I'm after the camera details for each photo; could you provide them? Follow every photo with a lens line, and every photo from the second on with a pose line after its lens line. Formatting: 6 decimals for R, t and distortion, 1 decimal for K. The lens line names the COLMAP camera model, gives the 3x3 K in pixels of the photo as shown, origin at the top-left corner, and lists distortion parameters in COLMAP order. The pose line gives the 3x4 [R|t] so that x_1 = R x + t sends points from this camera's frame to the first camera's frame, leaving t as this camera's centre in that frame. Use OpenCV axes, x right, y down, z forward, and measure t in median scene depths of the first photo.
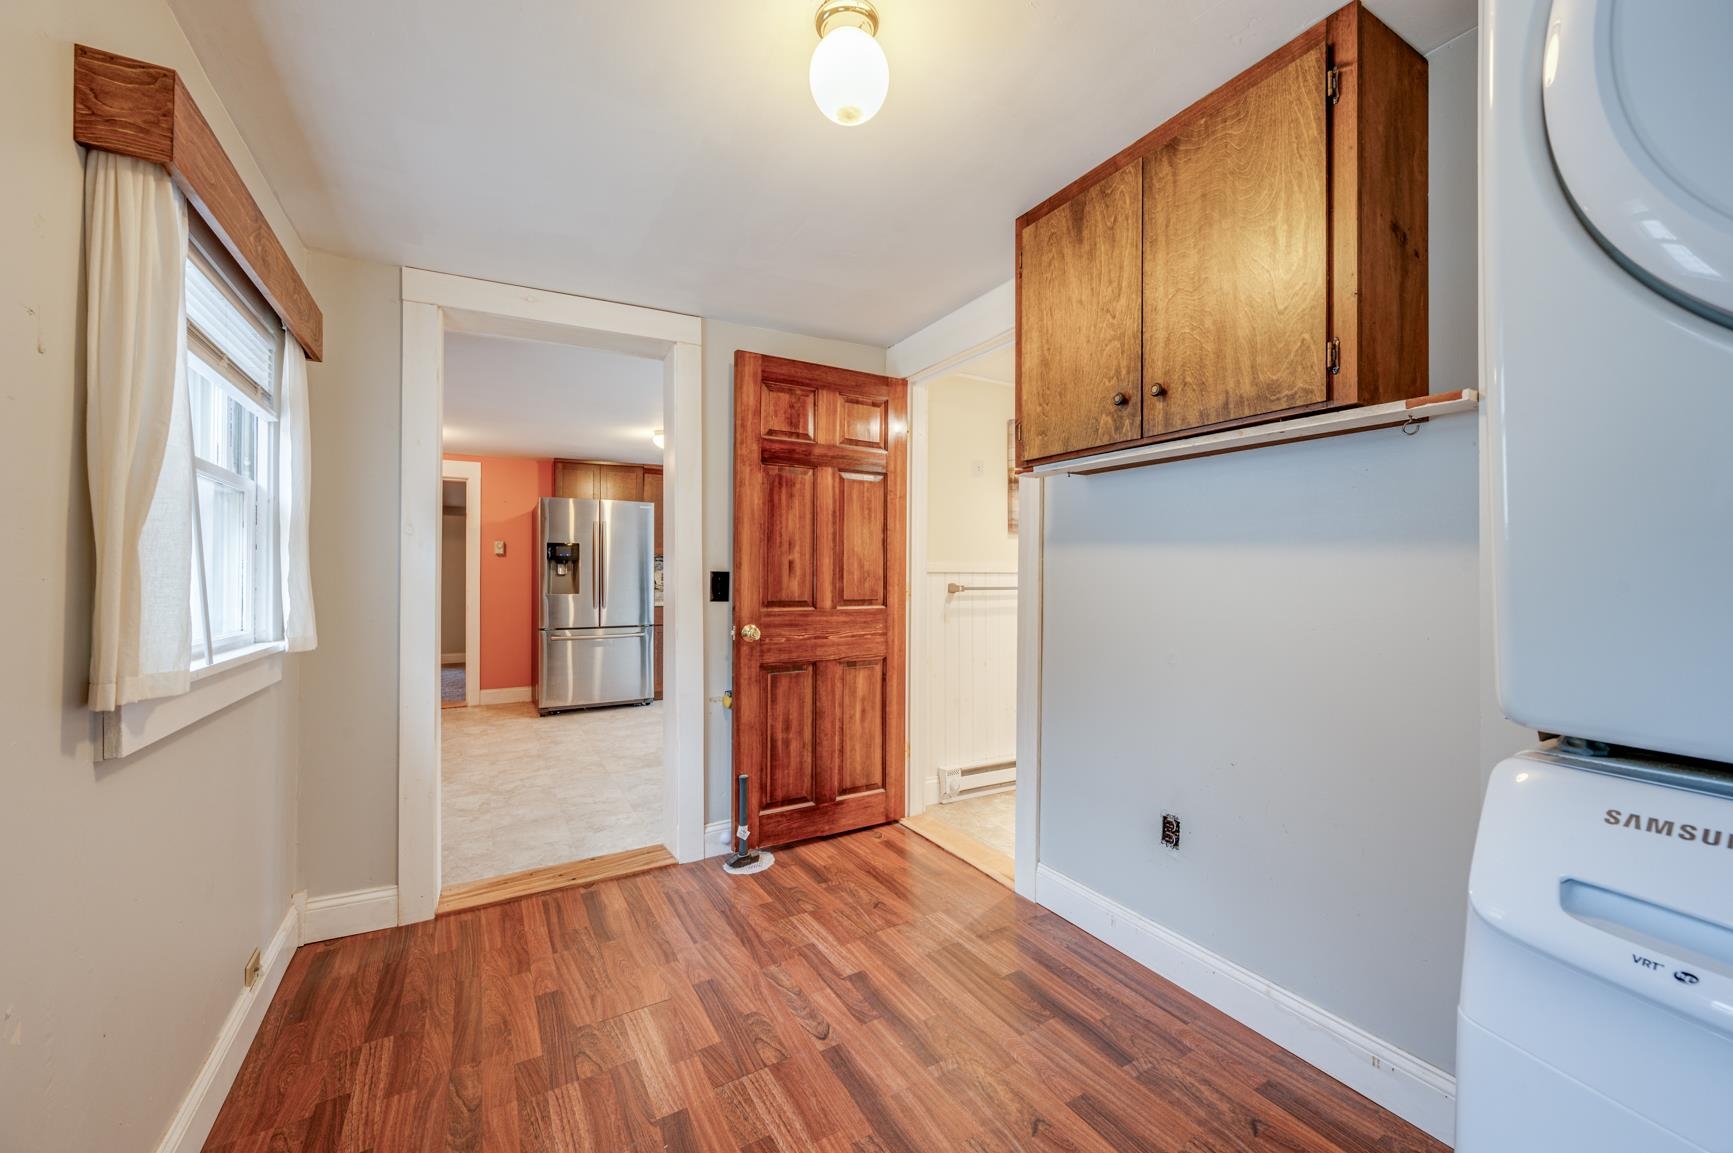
lens RADIAL K [[681.4, 0, 874.6], [0, 681.4, 571.3], [0, 0, 1]] dist [-0.002945, 0.000511]
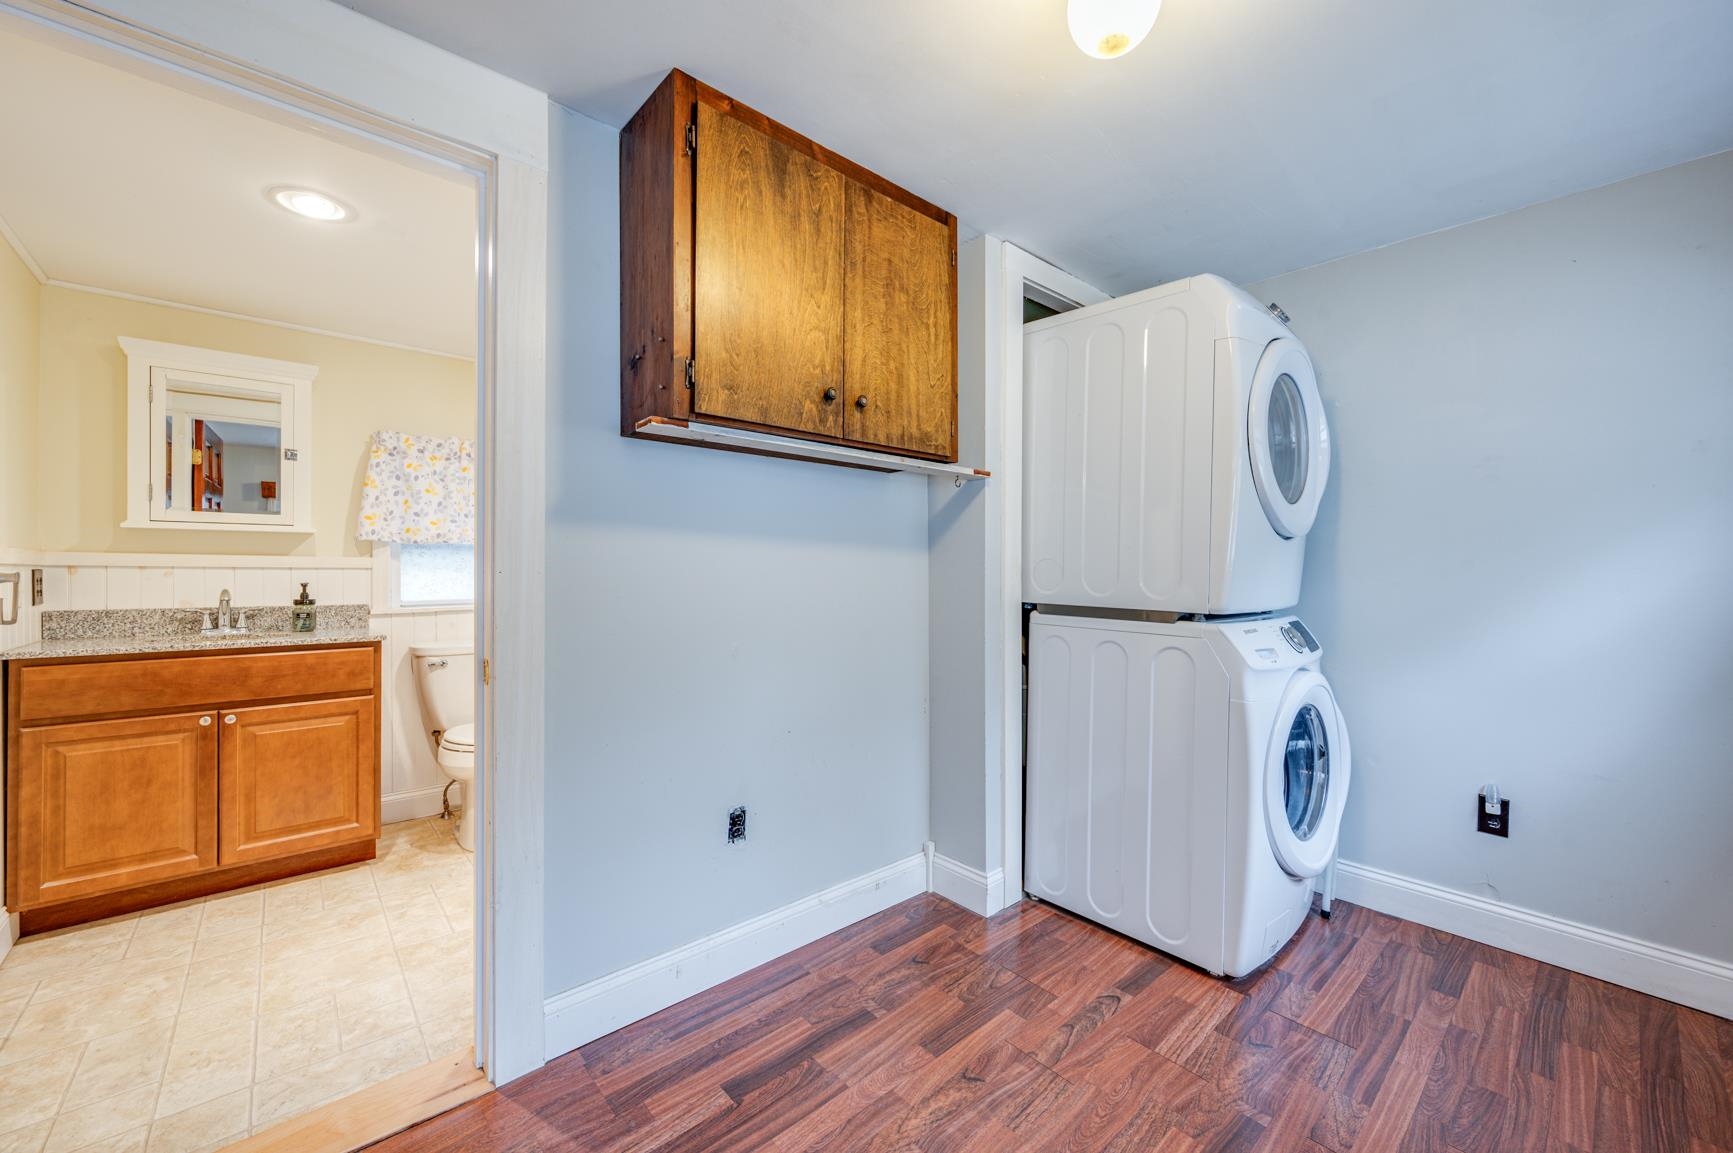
lens RADIAL K [[681.4, 0, 864.2], [0, 681.4, 571.8], [0, 0, 1]] dist [-0.002945, 0.000511]
pose [[-0.197934, -0.004711, 0.980204, -0.681247], [-0.004752, 0.999981, 0.003846, 0.009607], [-0.980204, -0.003897, -0.197953, 1.208365]]
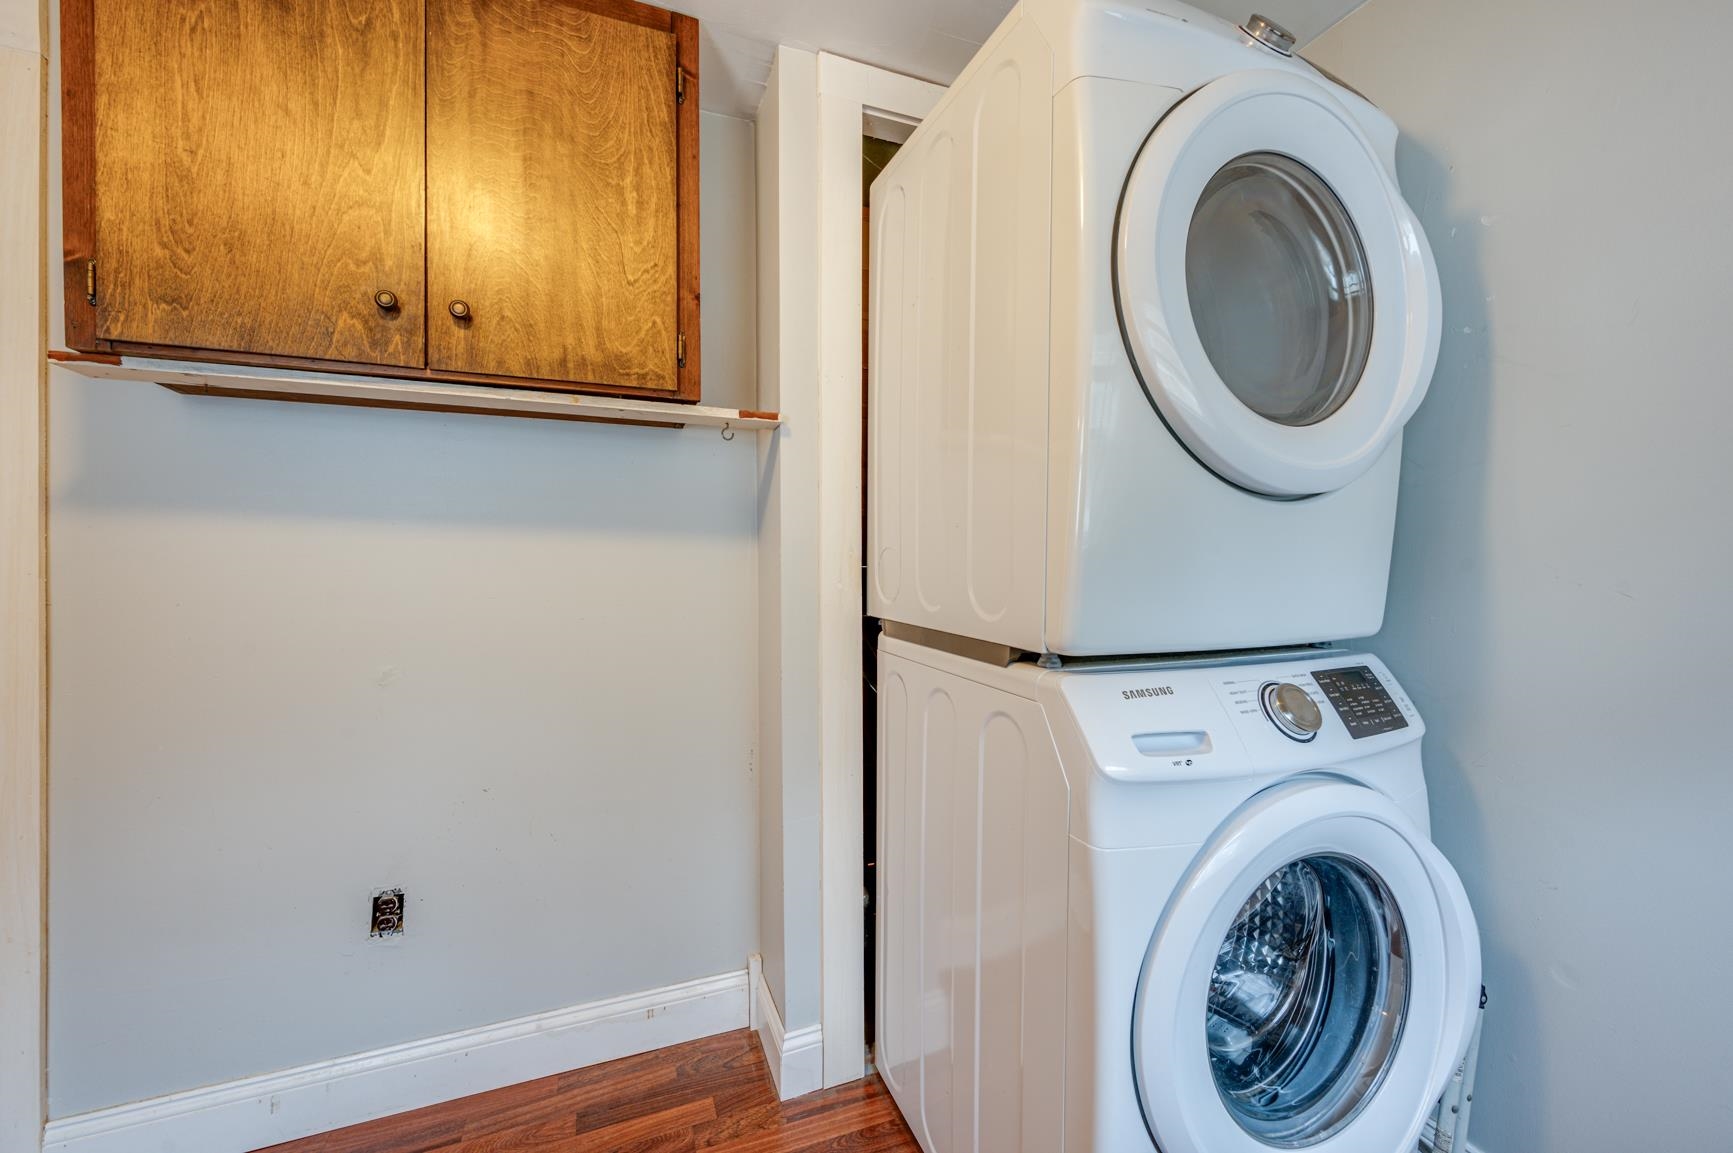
lens RADIAL K [[681.4, 0, 861.2], [0, 681.4, 570.2], [0, 0, 1]] dist [-0.002945, 0.000511]
pose [[0.150905, -0.011792, 0.988478, -0.246375], [0.000818, 0.999930, 0.011804, 0.005348], [-0.988548, -0.000973, 0.150904, 0.458136]]
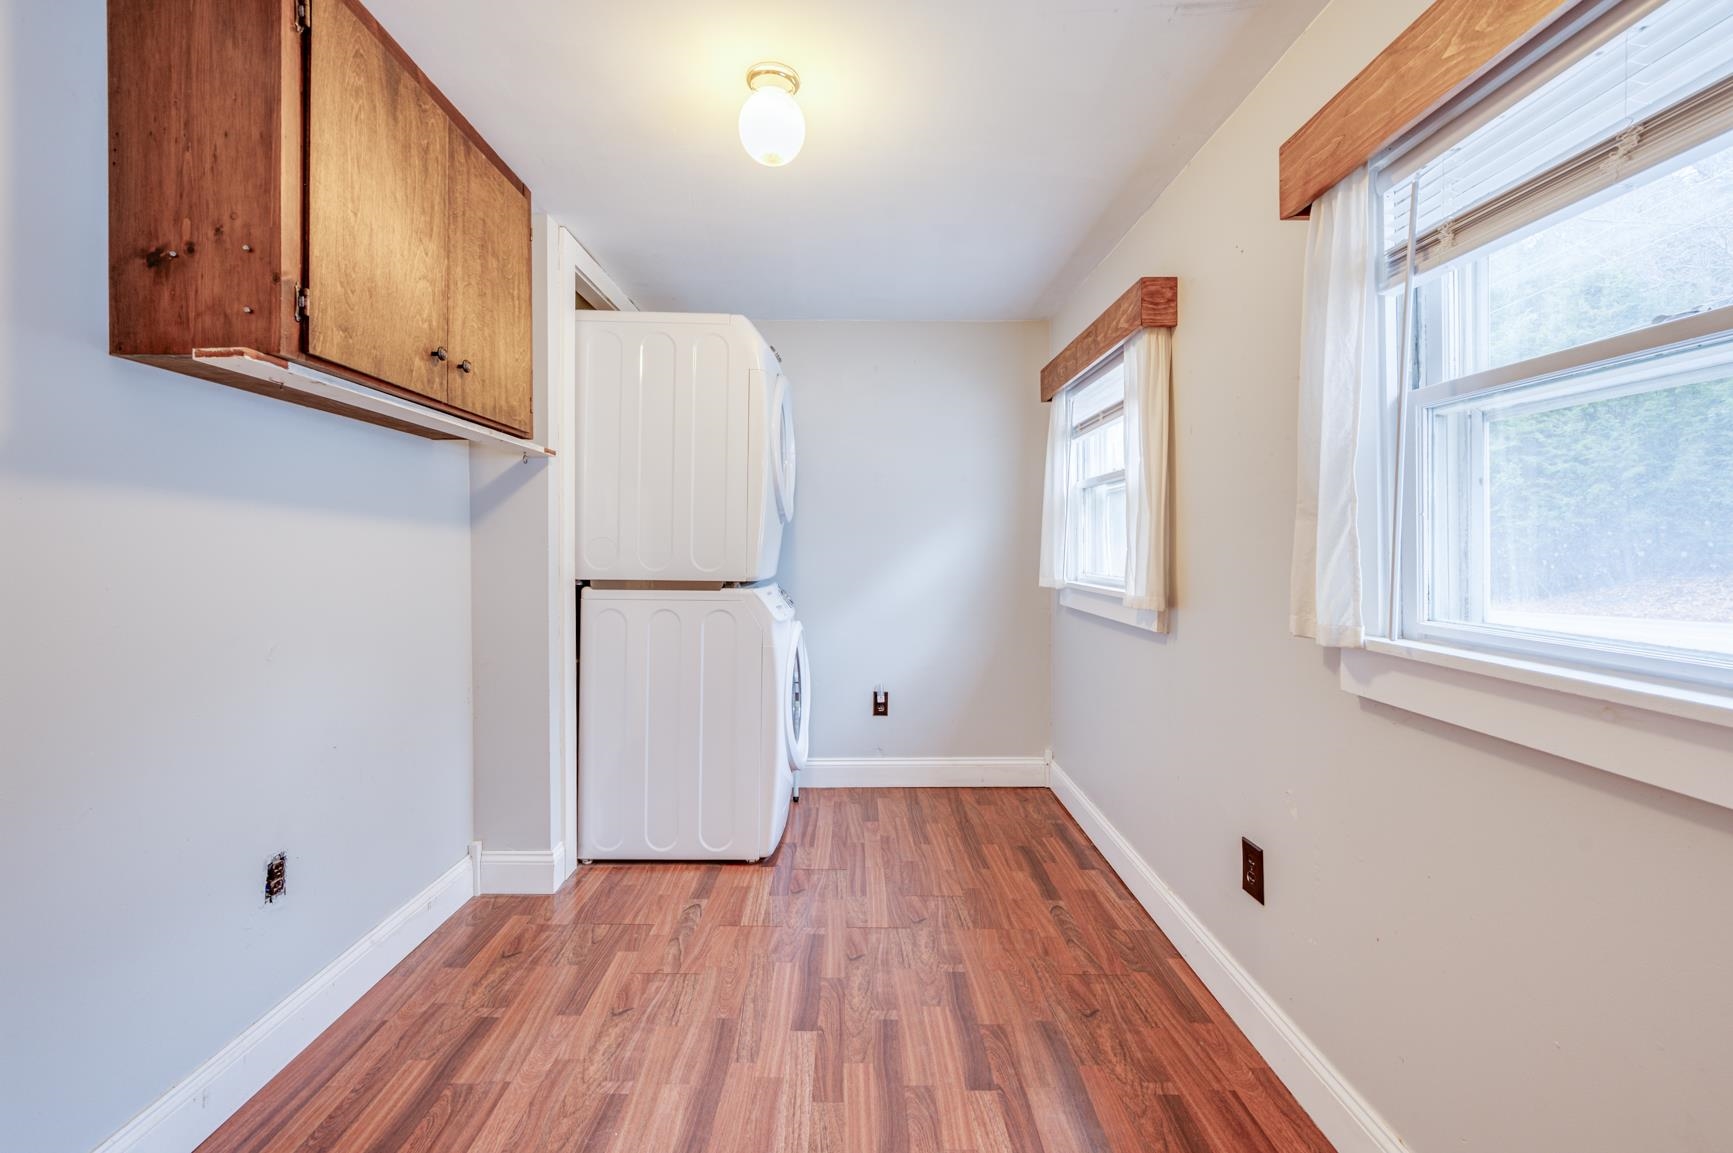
lens RADIAL K [[699.5, 0, 857.0], [0, 699.5, 545.0], [0, 0, 1]] dist [-0.002157, -0.000715]
pose [[-0.867042, 0.004852, 0.498211, -0.629777], [0.002048, 0.999979, -0.006173, 0.014231], [-0.498230, -0.004332, -0.867034, 1.614198]]
